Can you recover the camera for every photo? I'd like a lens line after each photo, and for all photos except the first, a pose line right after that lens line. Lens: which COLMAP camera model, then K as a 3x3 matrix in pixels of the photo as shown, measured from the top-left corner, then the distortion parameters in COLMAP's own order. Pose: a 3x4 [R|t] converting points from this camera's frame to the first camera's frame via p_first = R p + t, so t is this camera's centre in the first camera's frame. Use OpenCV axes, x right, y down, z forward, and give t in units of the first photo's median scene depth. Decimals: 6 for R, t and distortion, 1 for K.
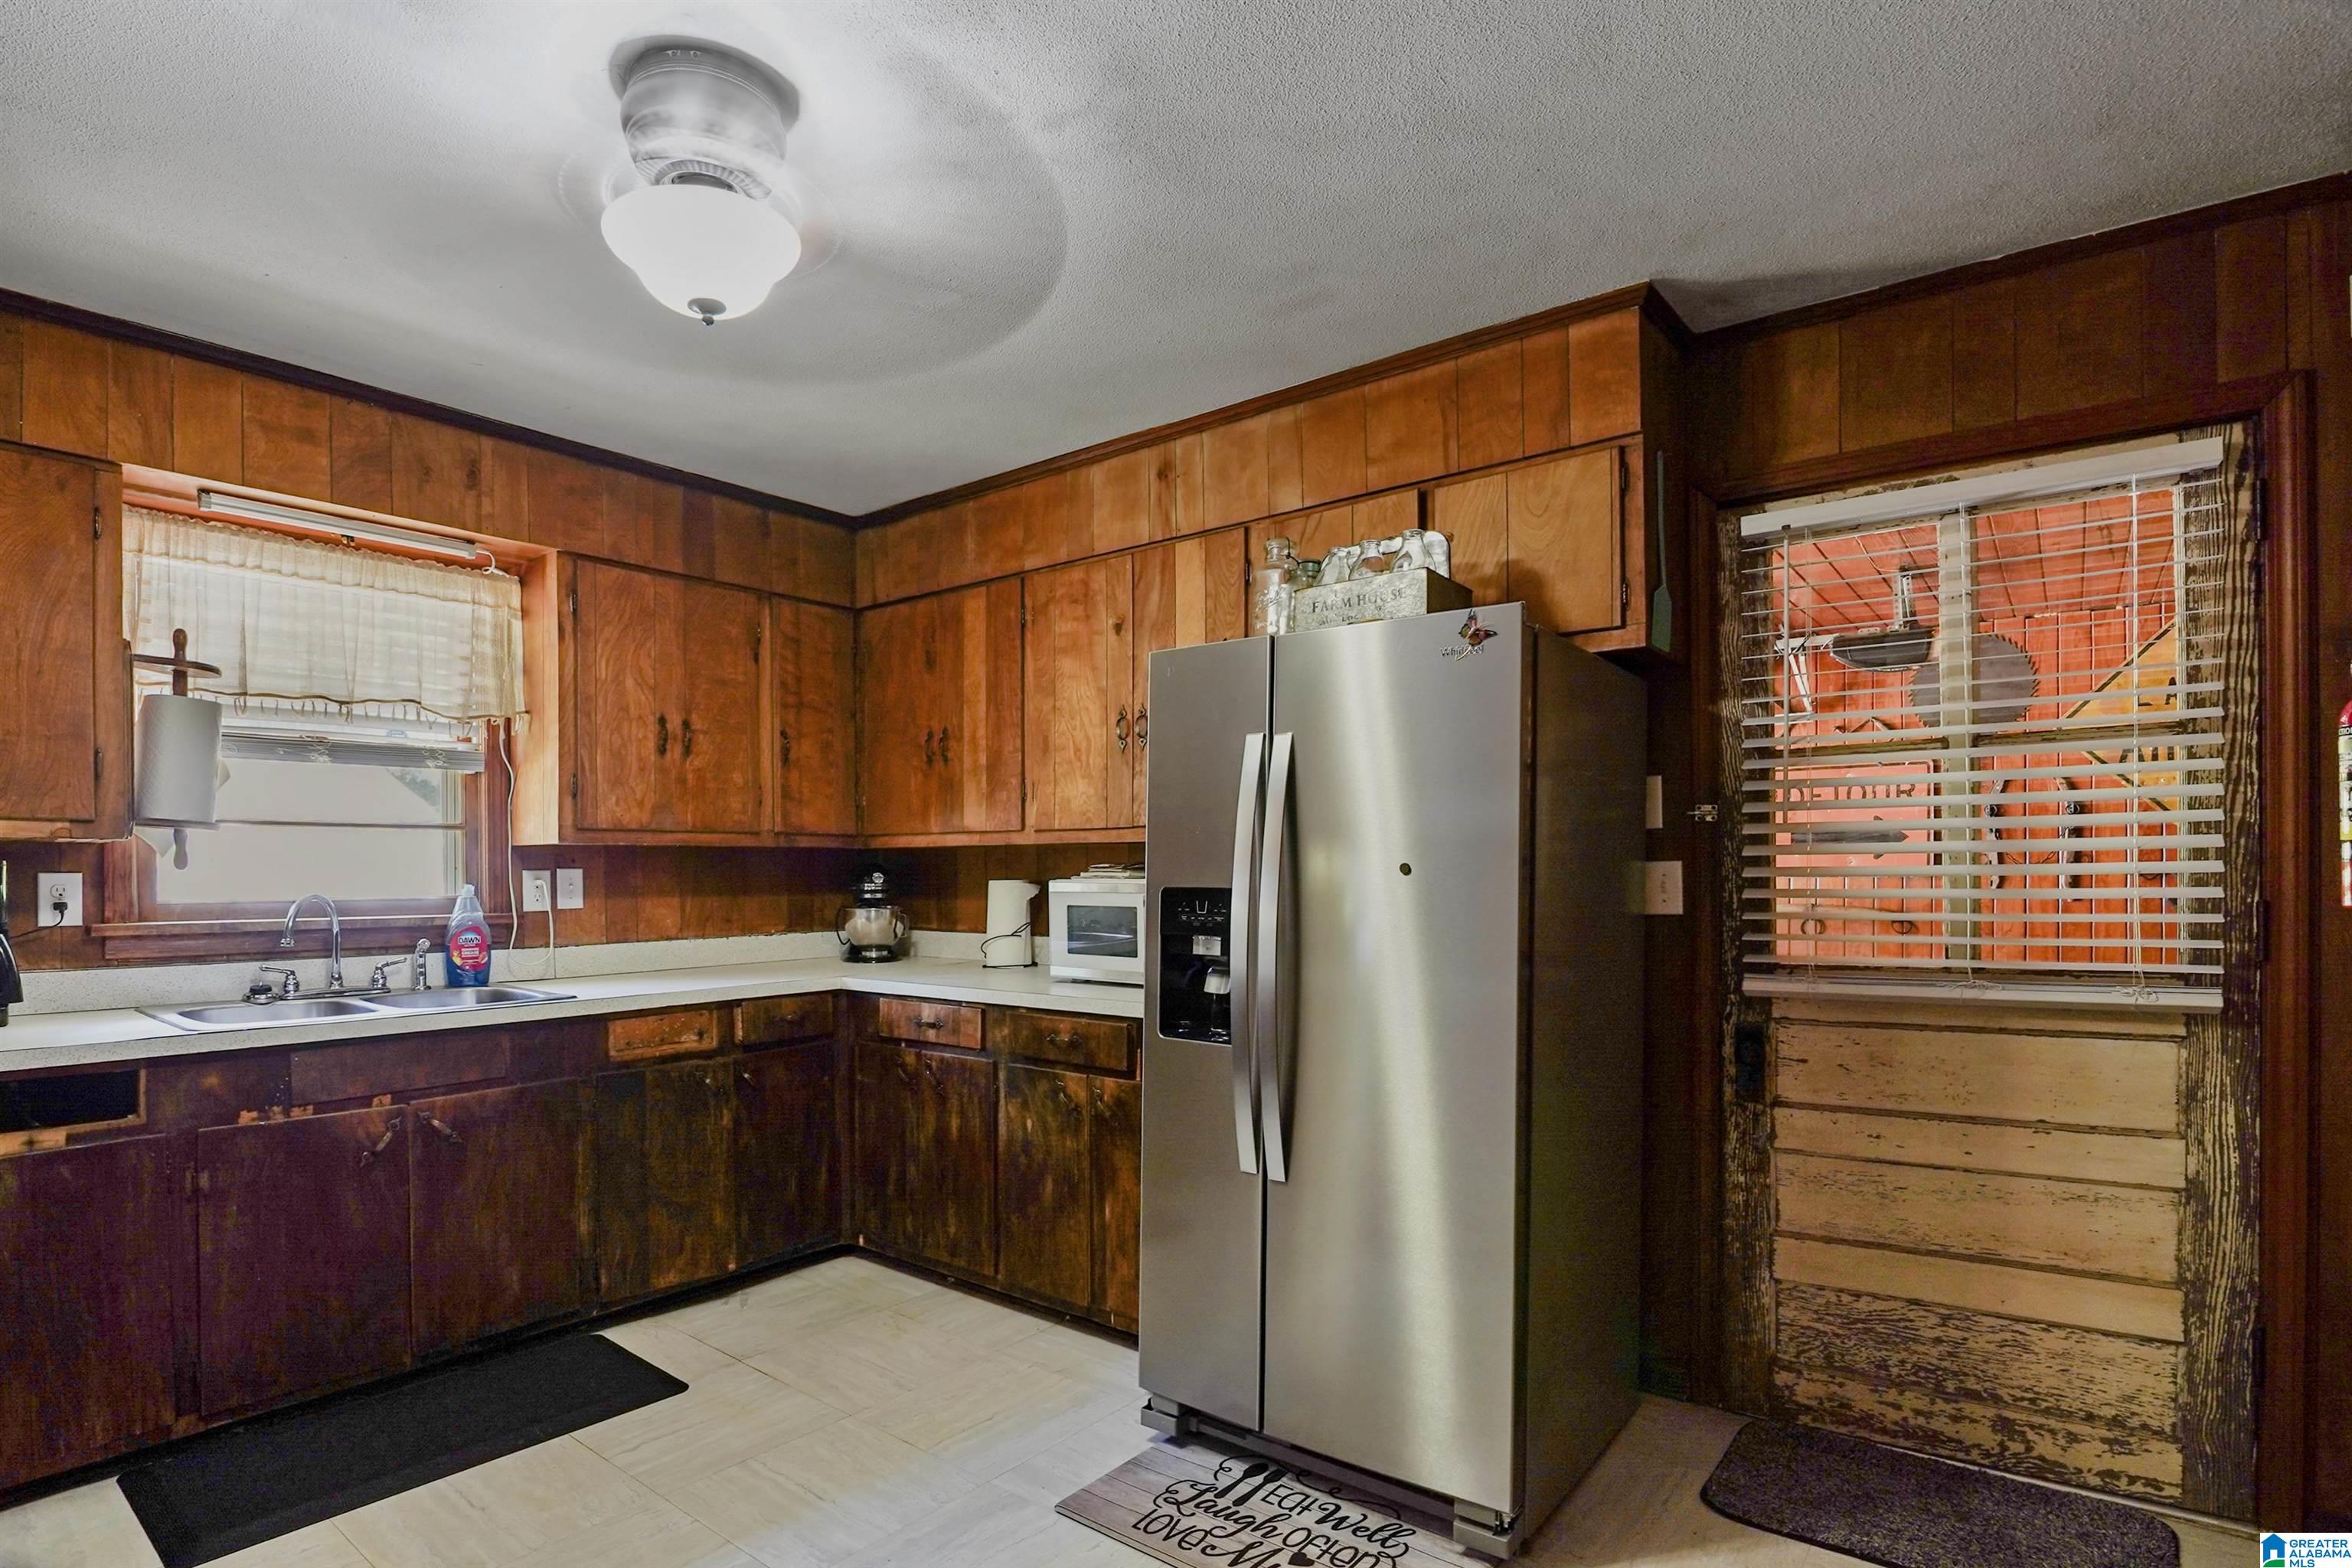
lens RADIAL K [[1157.9, 0, 1170.3], [0, 1157.9, 882.3], [0, 0, 1]] dist [-0.021755, -0.003360]
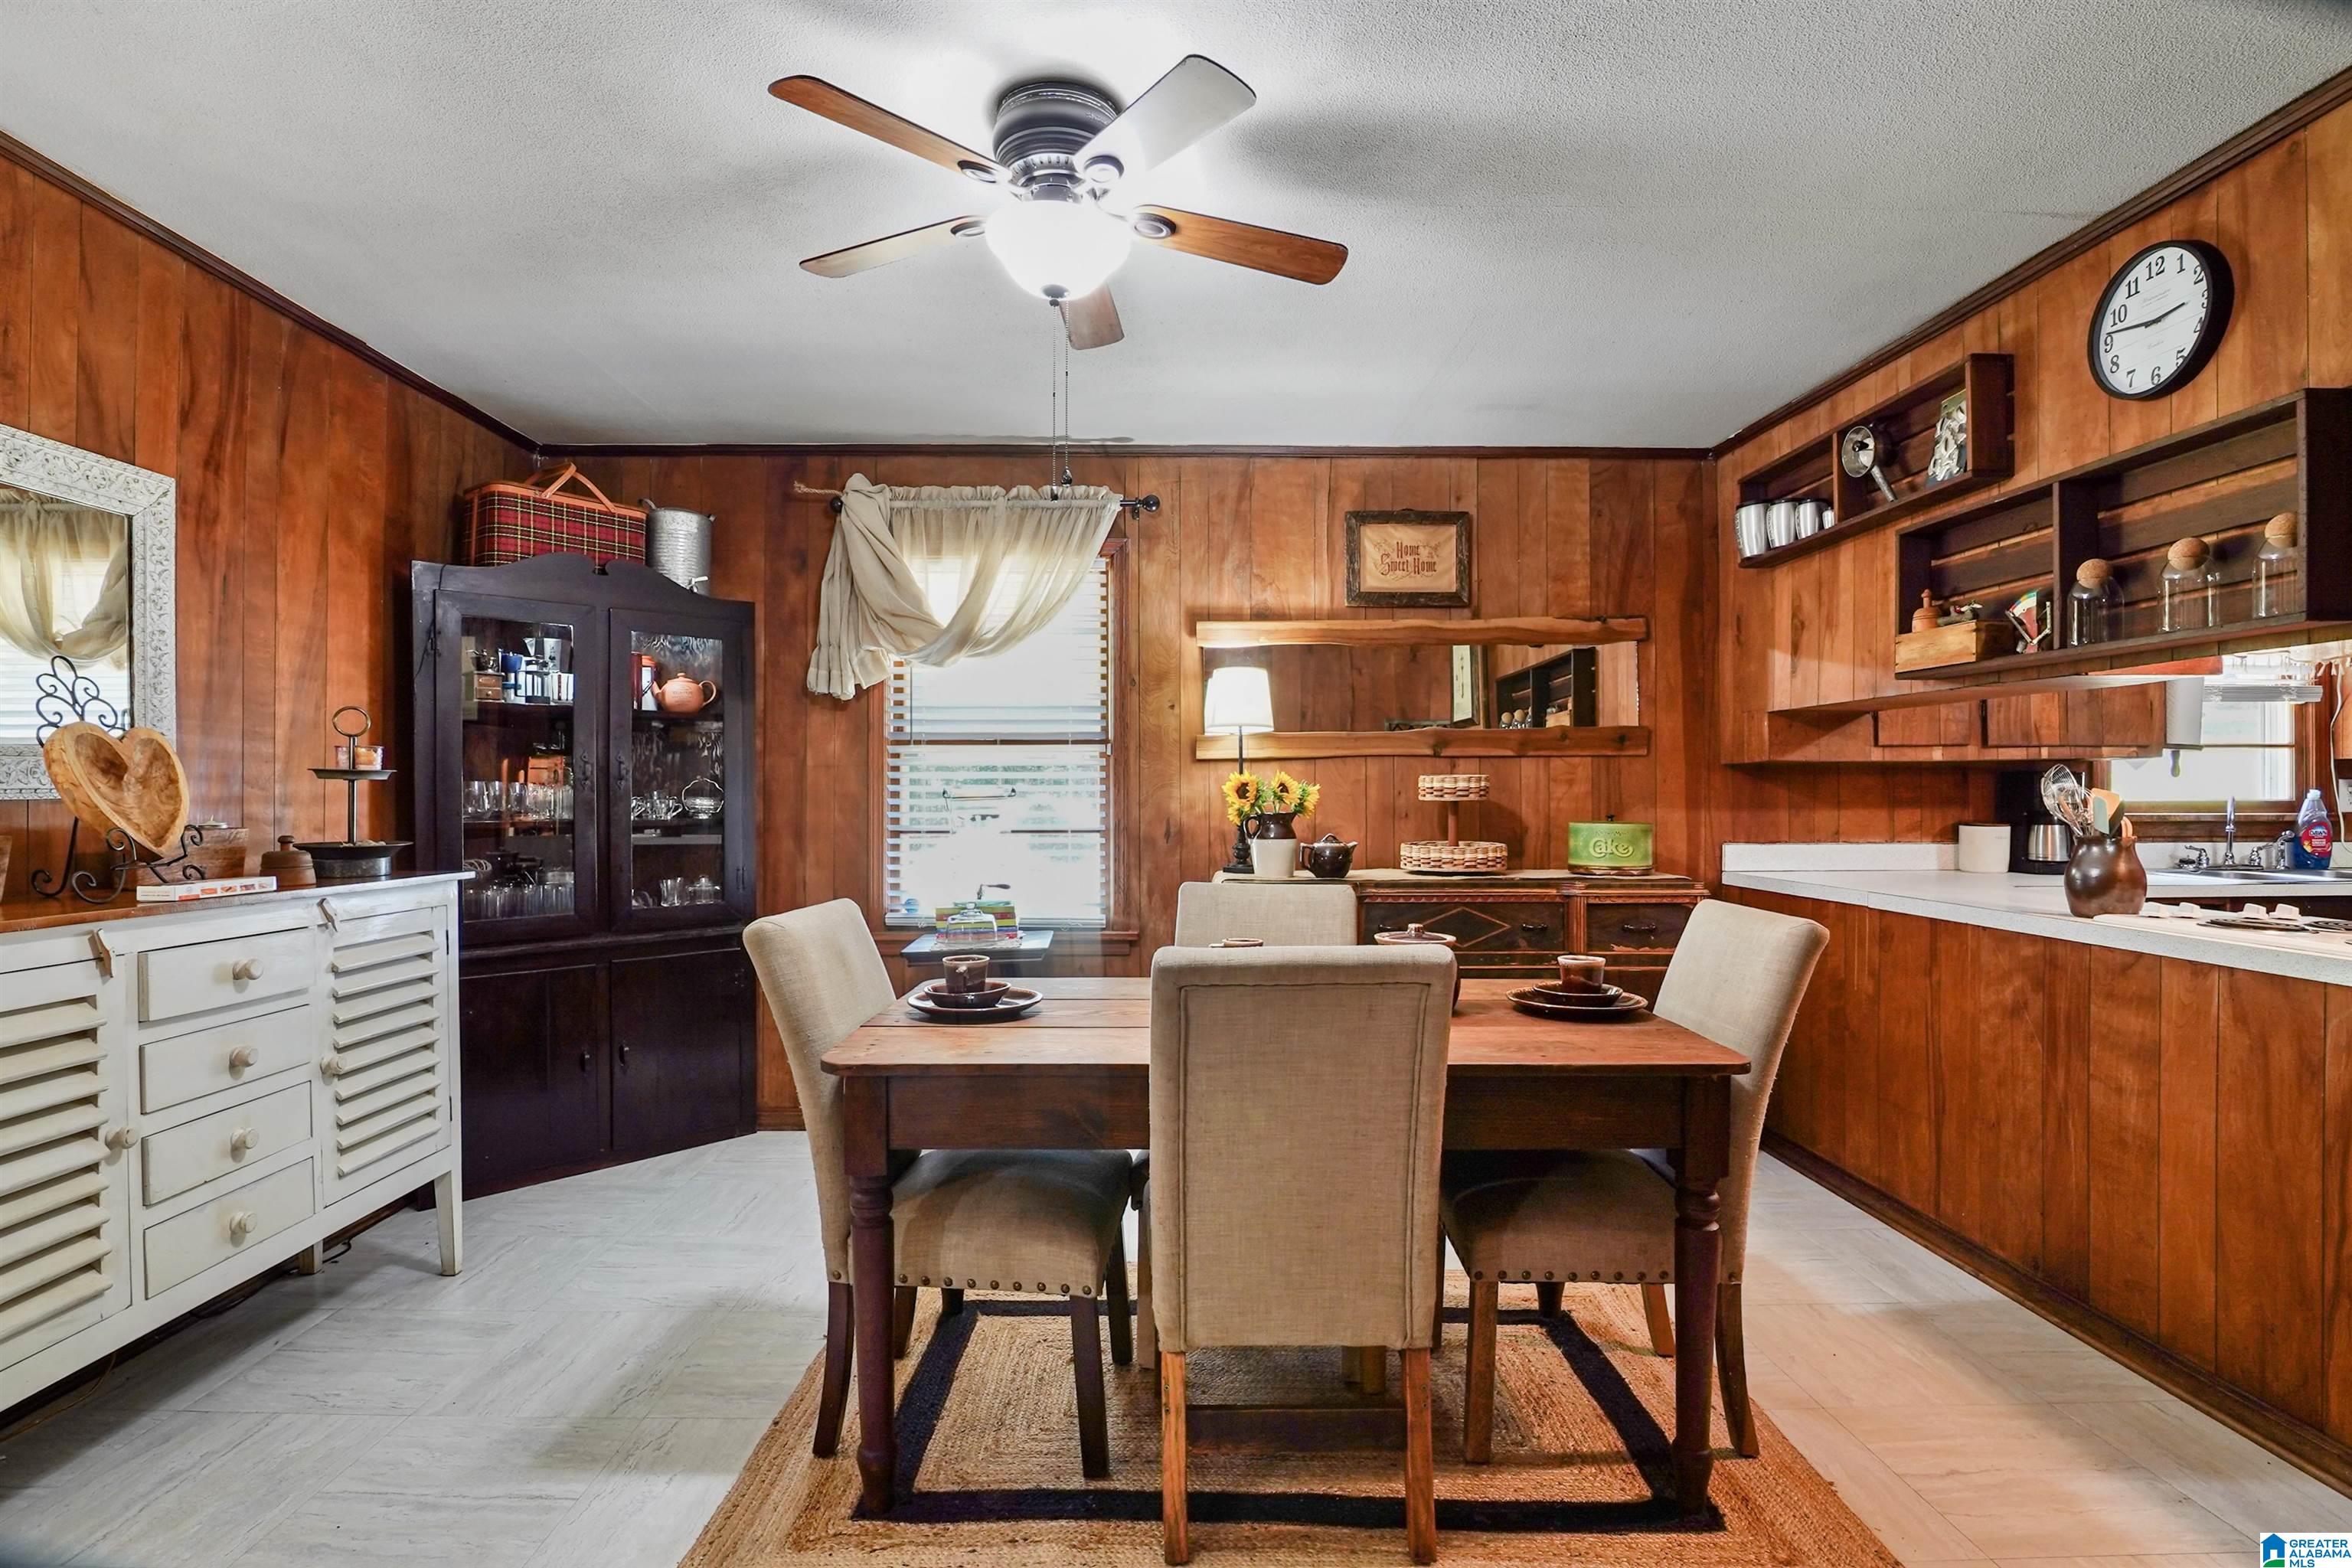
lens RADIAL K [[1157.9, 0, 1157.4], [0, 1157.9, 797.7], [0, 0, 1]] dist [-0.021755, -0.003360]
pose [[0.622879, 0.000788, -0.782318, -0.535475], [-0.007431, 0.999960, -0.004909, 0.032296], [0.782283, 0.008871, 0.622860, -0.982901]]
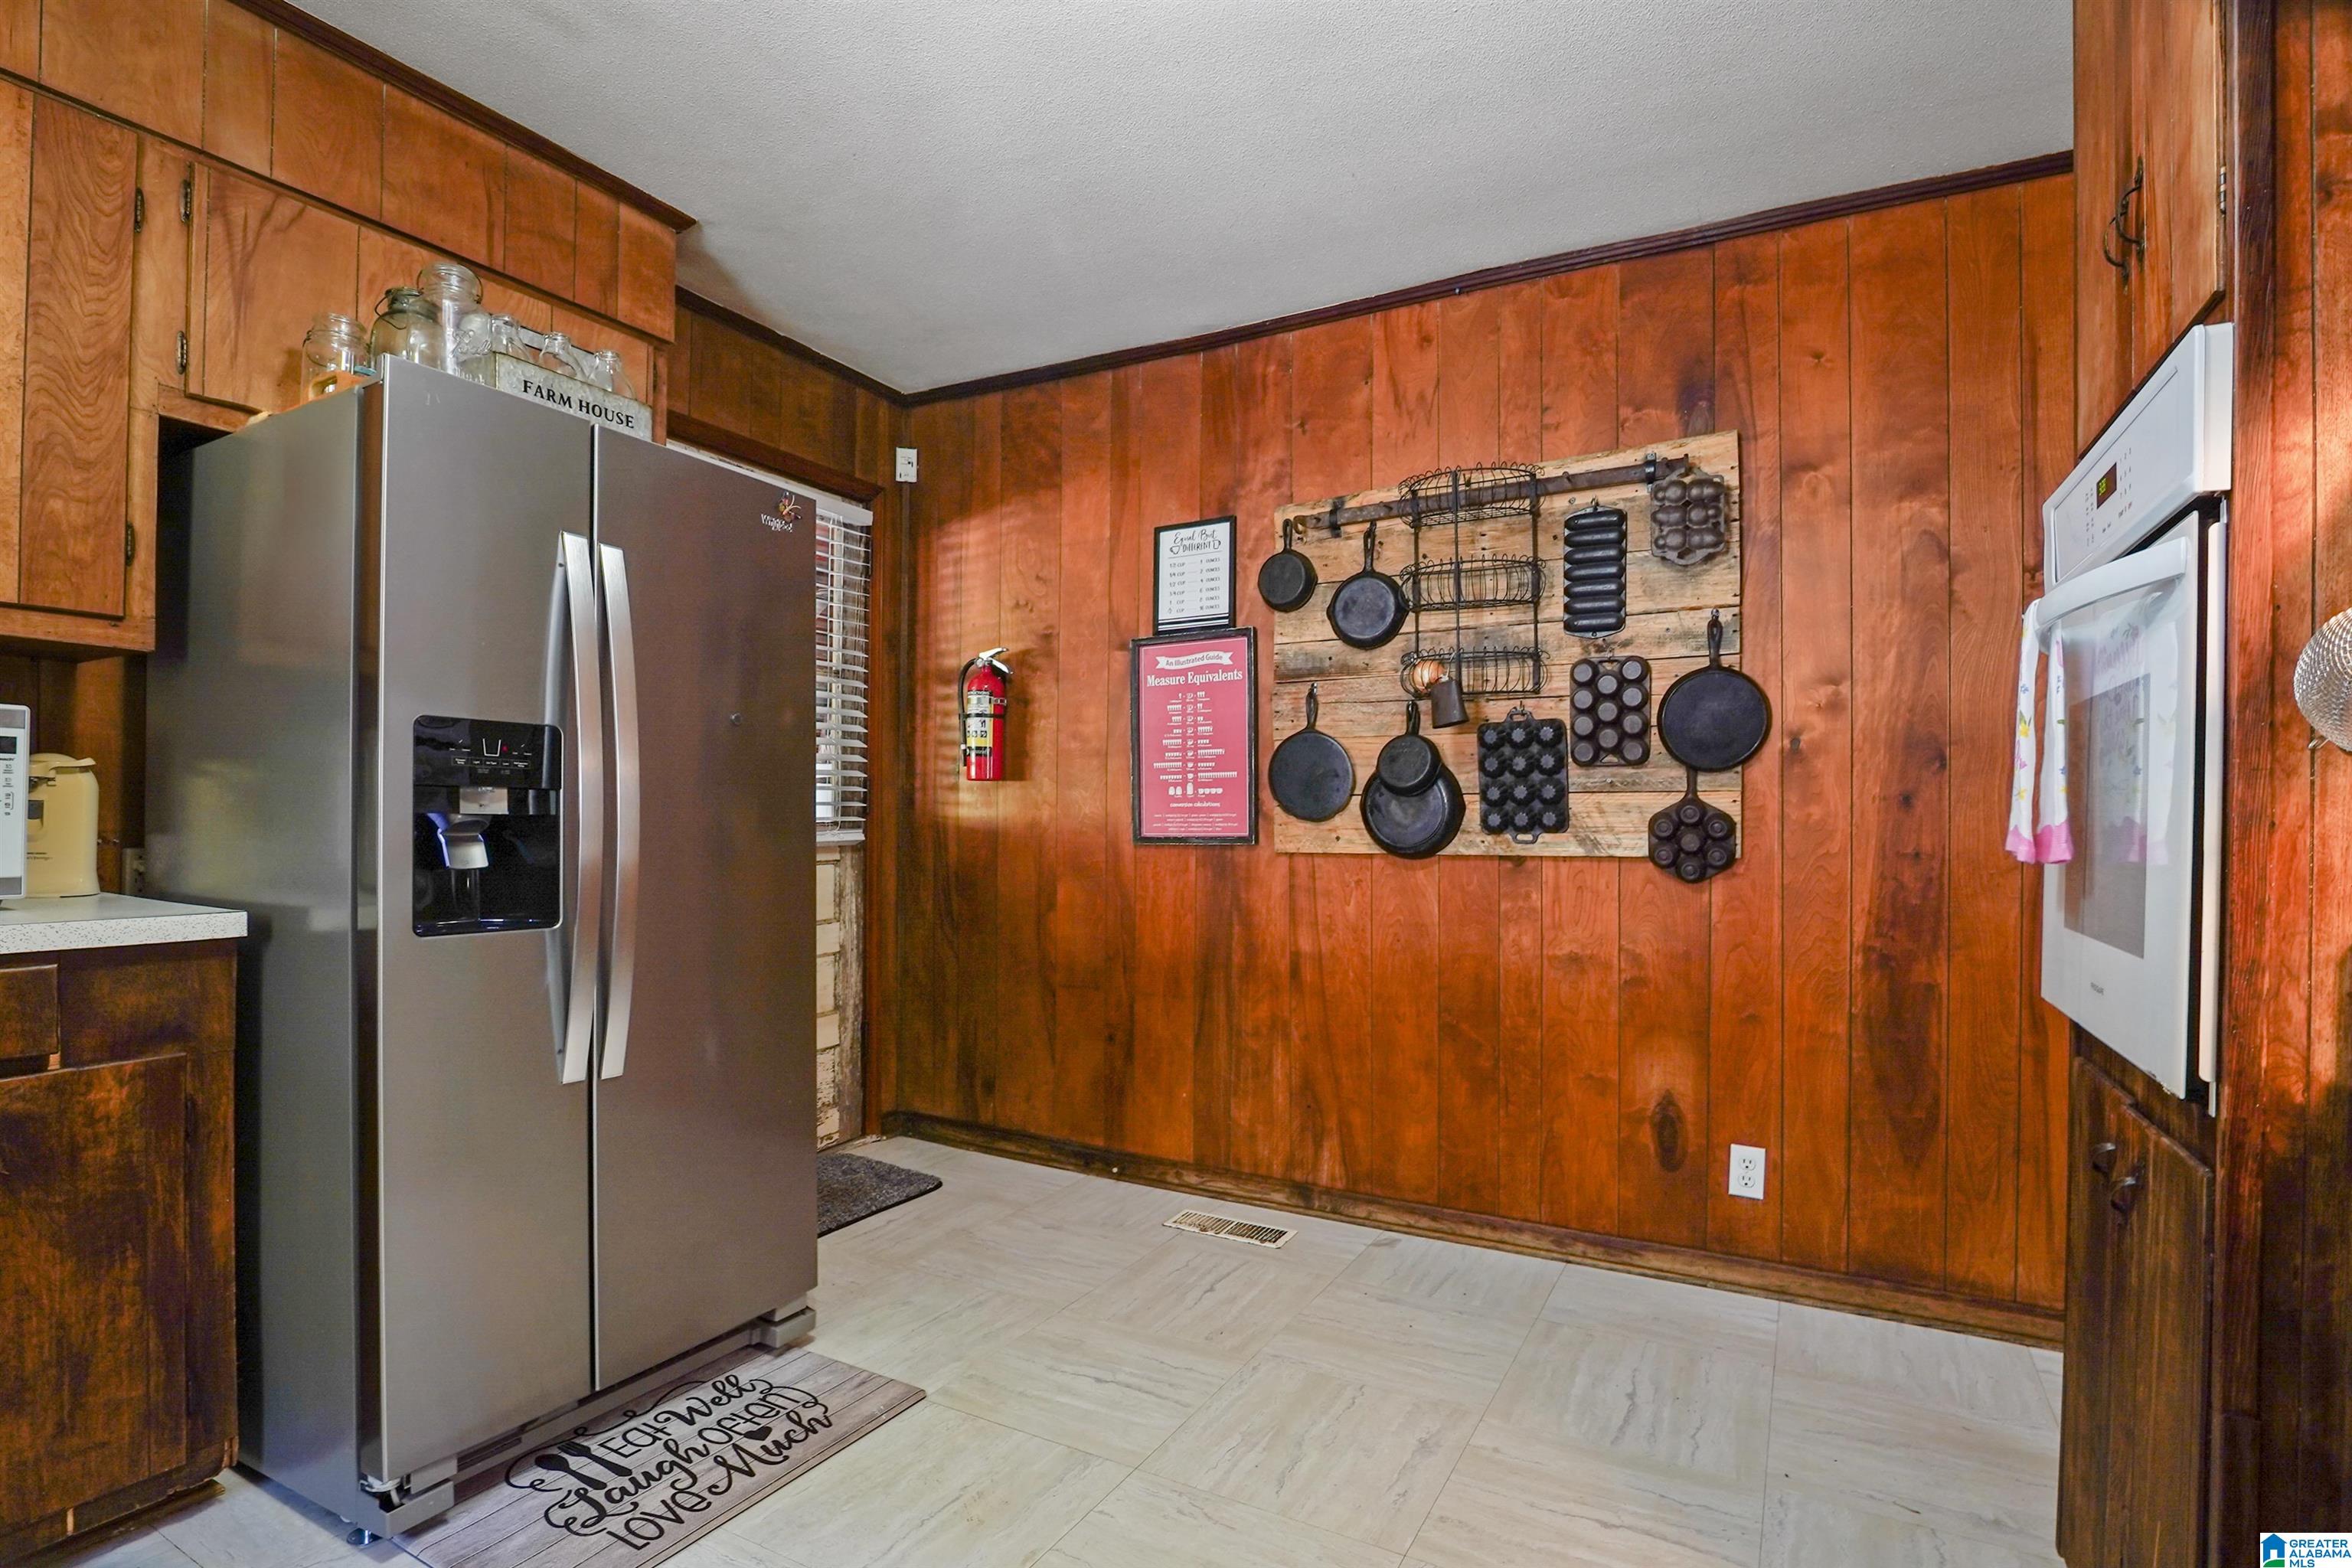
lens RADIAL K [[1157.9, 0, 1171.1], [0, 1157.9, 808.6], [0, 0, 1]] dist [-0.021755, -0.003360]
pose [[-0.158847, 0.007300, 0.987276, -0.692372], [-0.006085, 0.999946, -0.008373, 0.057925], [-0.987284, -0.007338, -0.158794, 0.634581]]
